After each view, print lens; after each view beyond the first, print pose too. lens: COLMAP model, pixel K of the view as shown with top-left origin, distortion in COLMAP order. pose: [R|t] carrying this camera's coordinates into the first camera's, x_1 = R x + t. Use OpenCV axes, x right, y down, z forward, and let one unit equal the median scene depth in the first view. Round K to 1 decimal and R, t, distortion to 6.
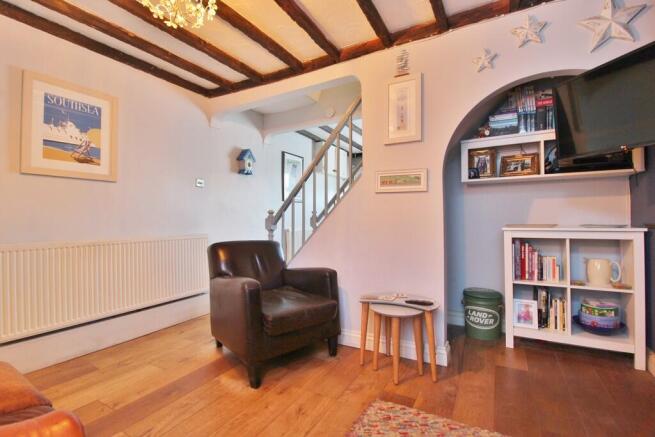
lens RADIAL K [[302.5, 0, 325.0], [0, 302.5, 218.4], [0, 0, 1]] dist [-0.008941, -0.005881]
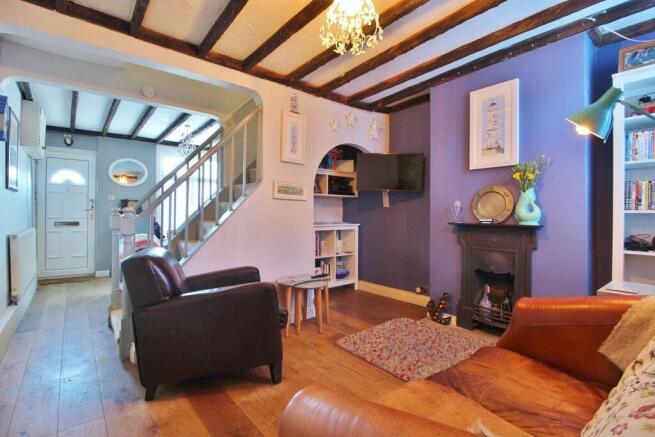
lens RADIAL K [[302.5, 0, 325.4], [0, 302.5, 217.9], [0, 0, 1]] dist [-0.008941, -0.005881]
pose [[0.340034, 0.004121, 0.940404, -1.042561], [-0.011078, 0.999939, -0.000376, -0.007925], [-0.940348, -0.010290, 0.340059, 0.448787]]
